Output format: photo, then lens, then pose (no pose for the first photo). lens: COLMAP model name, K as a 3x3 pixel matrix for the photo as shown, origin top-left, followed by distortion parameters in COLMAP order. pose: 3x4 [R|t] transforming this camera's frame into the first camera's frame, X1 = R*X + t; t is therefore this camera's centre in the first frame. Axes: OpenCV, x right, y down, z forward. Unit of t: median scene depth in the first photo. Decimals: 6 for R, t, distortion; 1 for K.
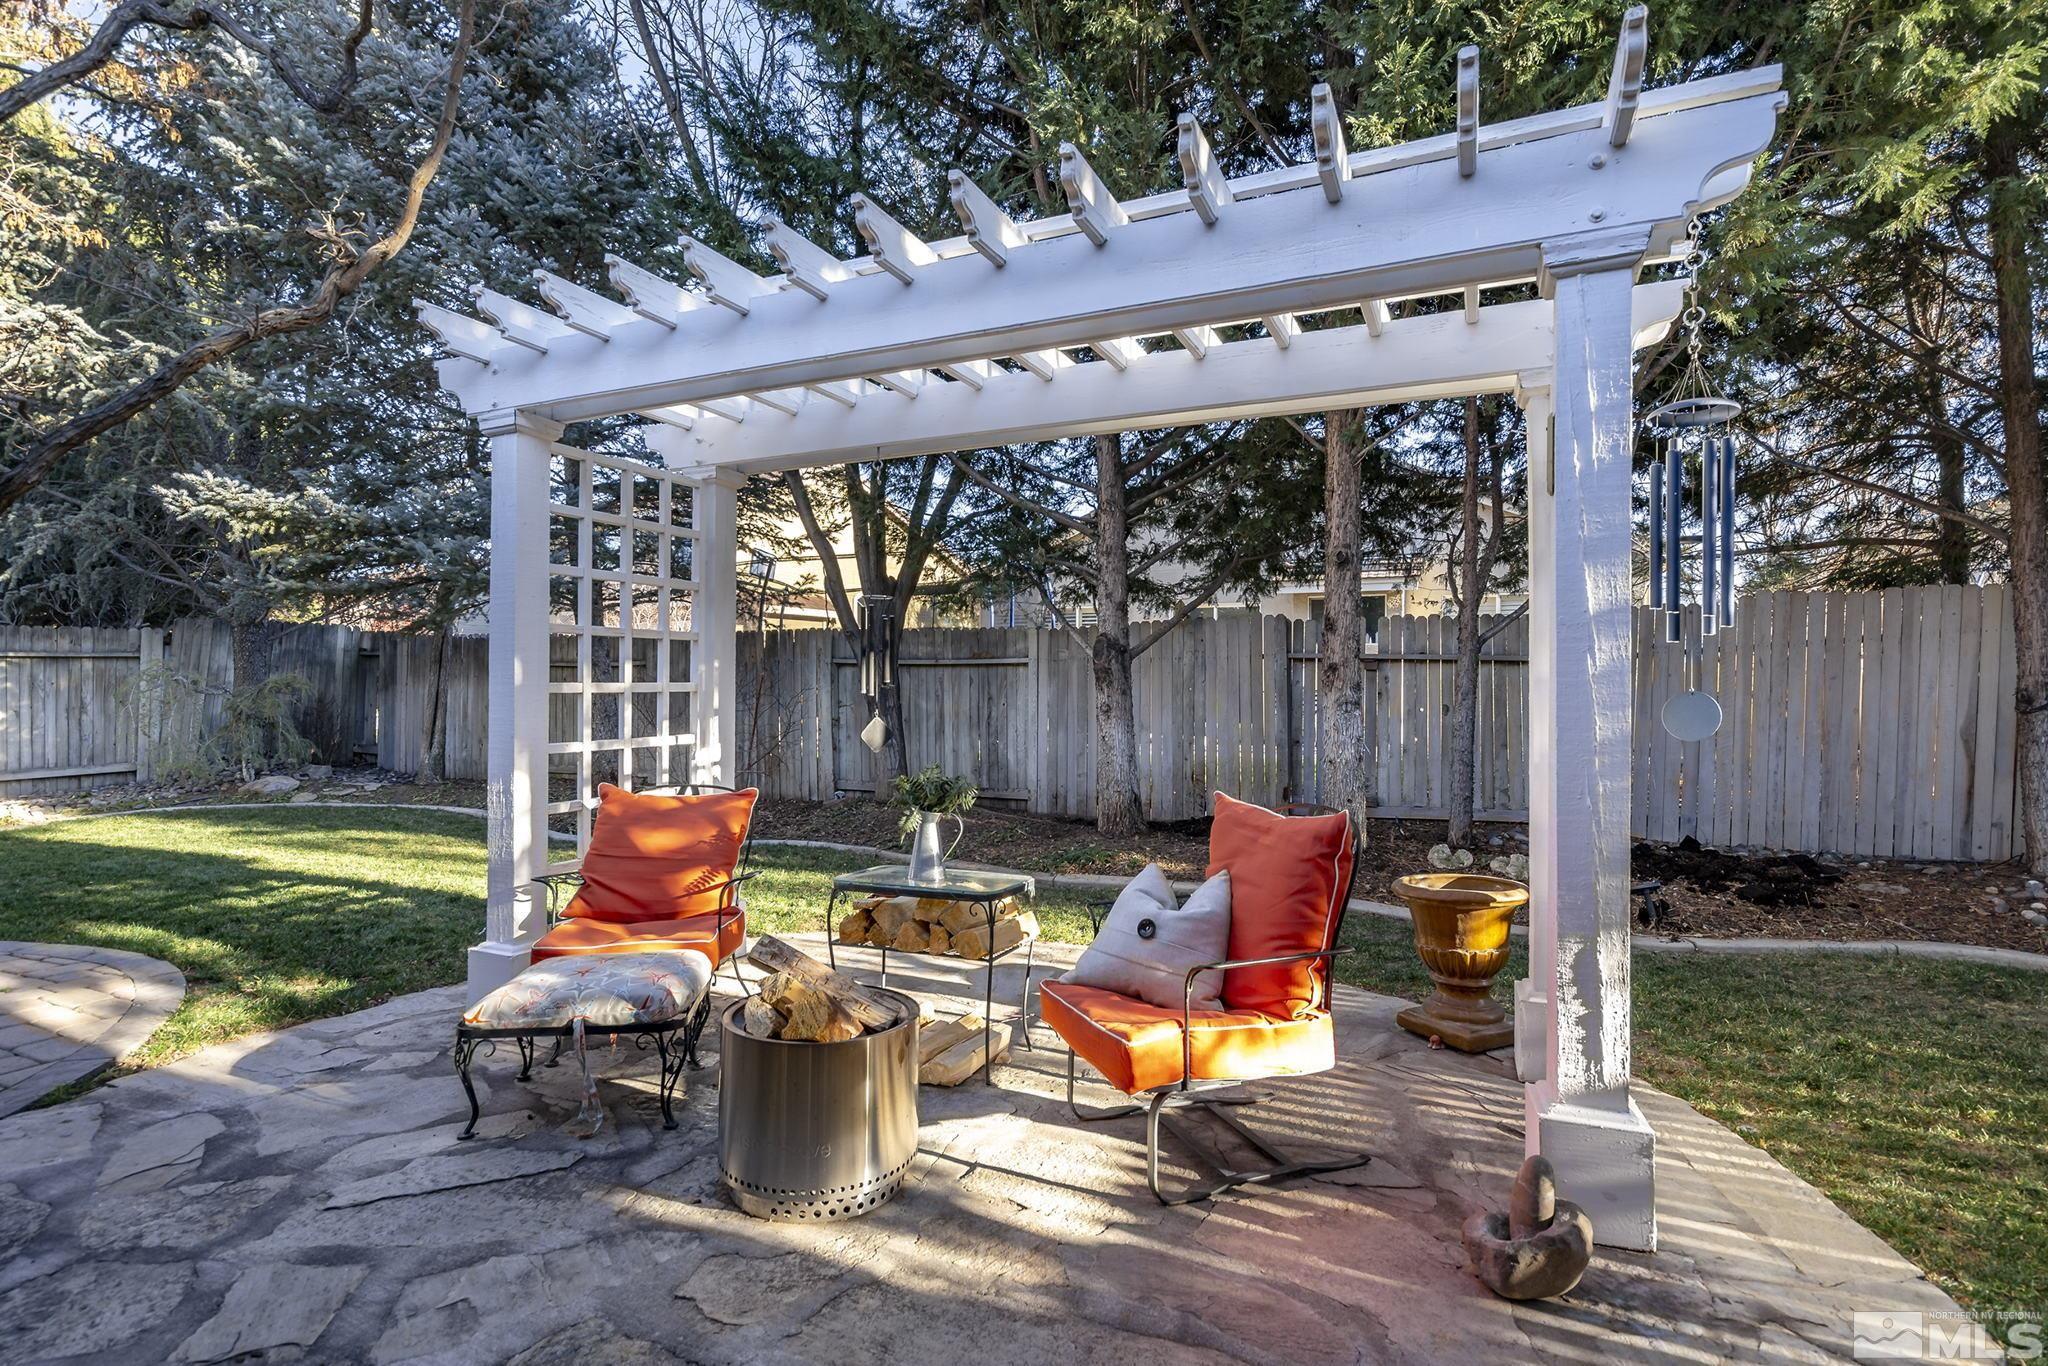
lens RADIAL K [[1000.3, 0, 1030.1], [0, 1000.3, 688.9], [0, 0, 1]] dist [0.000179, -0.000261]
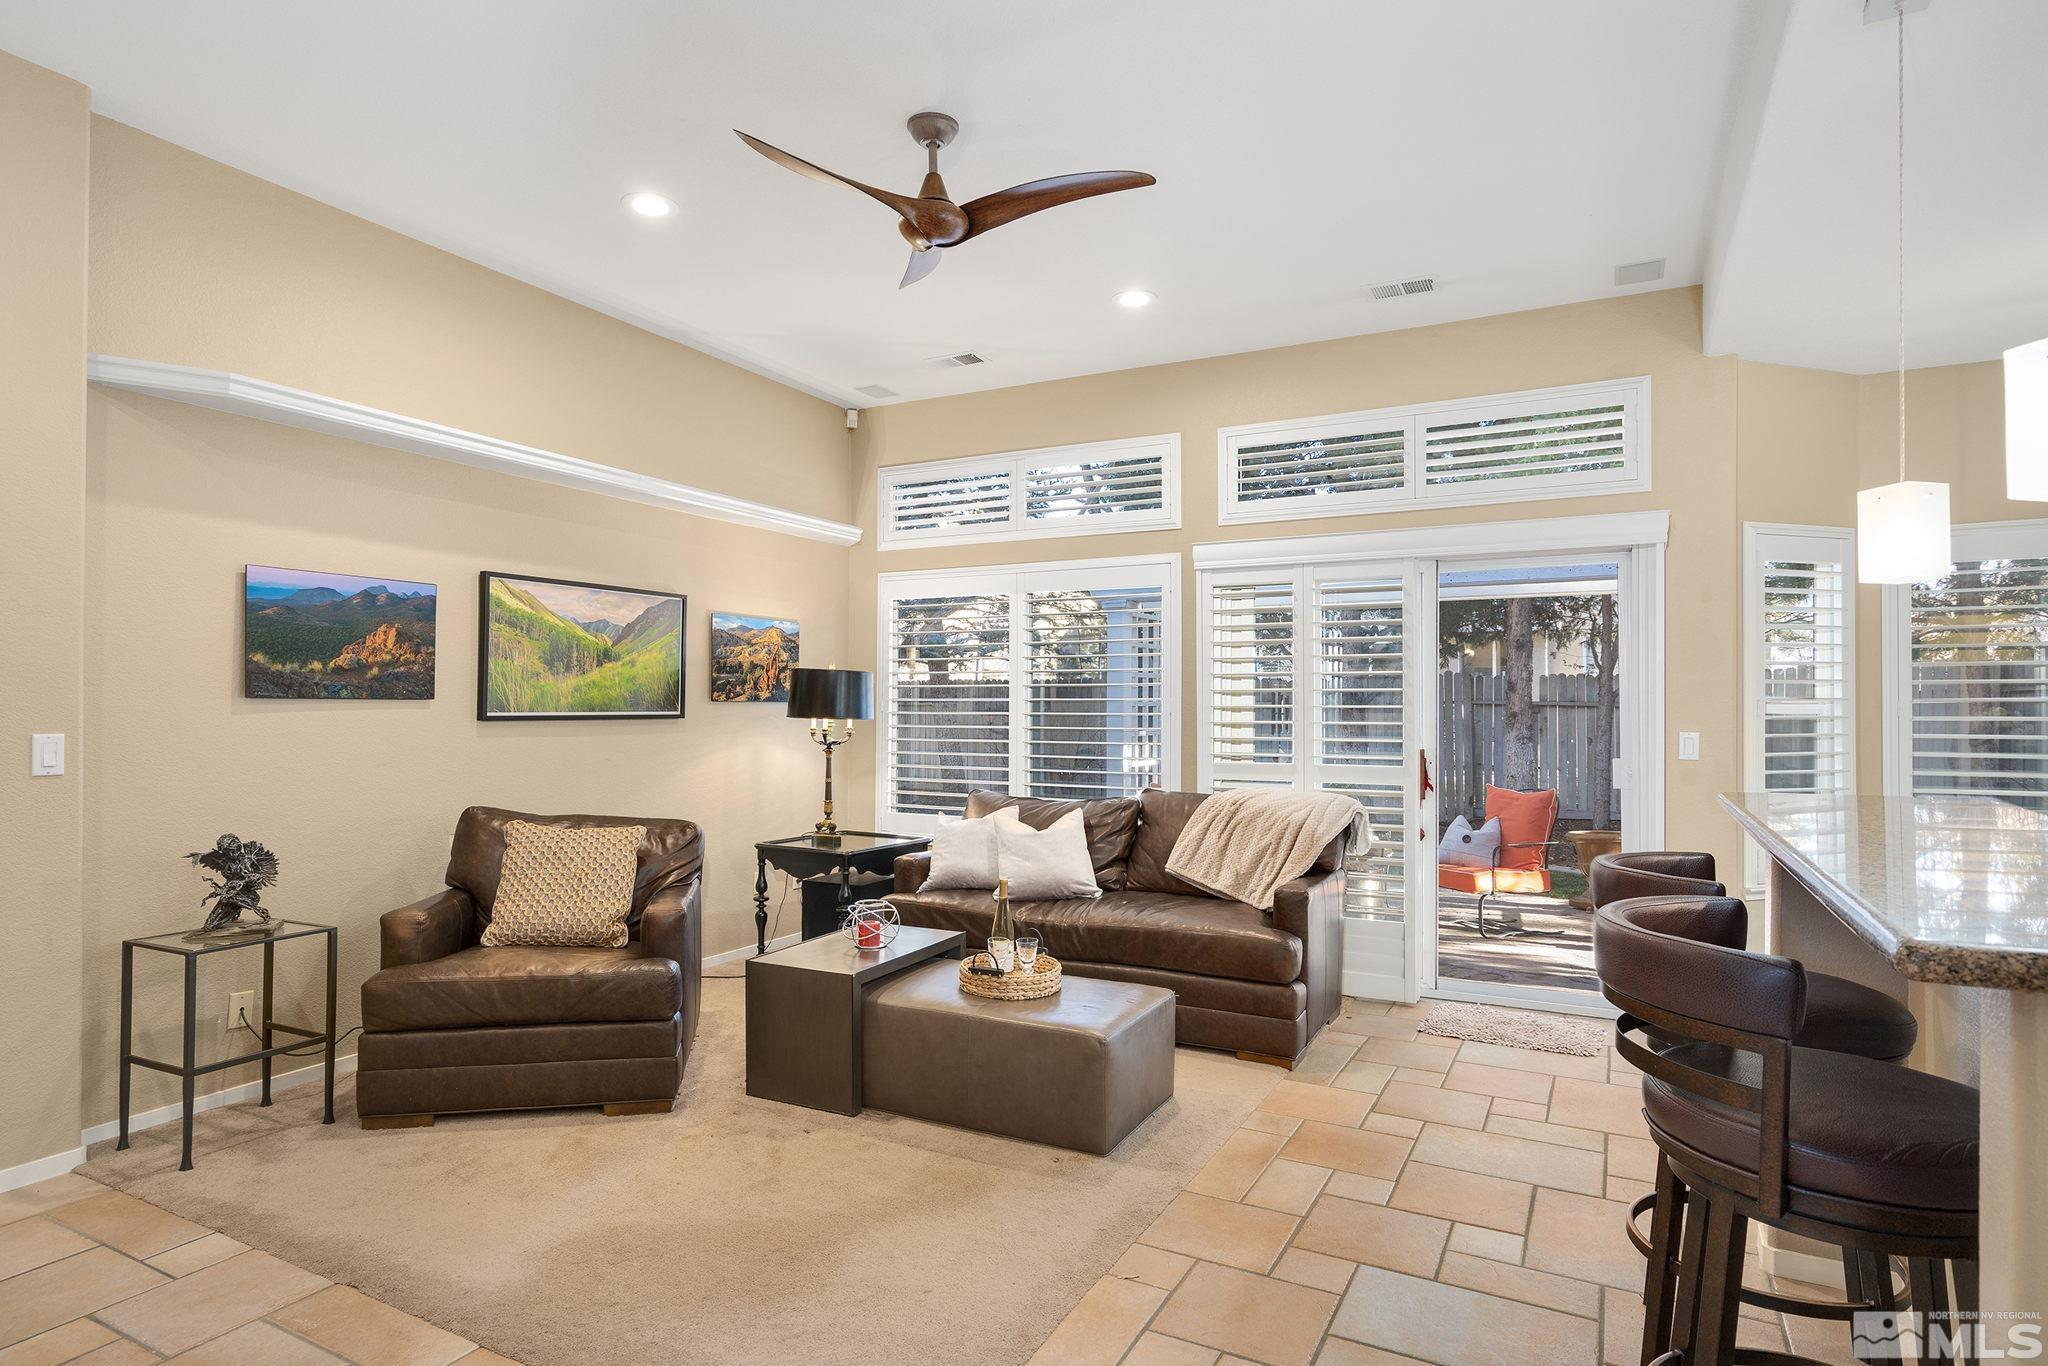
lens RADIAL K [[1104.9, 0, 1021.2], [0, 1104.9, 691.9], [0, 0, 1]] dist [0.002852, -0.005376]
pose [[0.996994, -0.004711, -0.077329, -0.315016], [0.003542, 0.999878, -0.015245, -0.033022], [0.077392, 0.014925, 0.996889, -0.738530]]
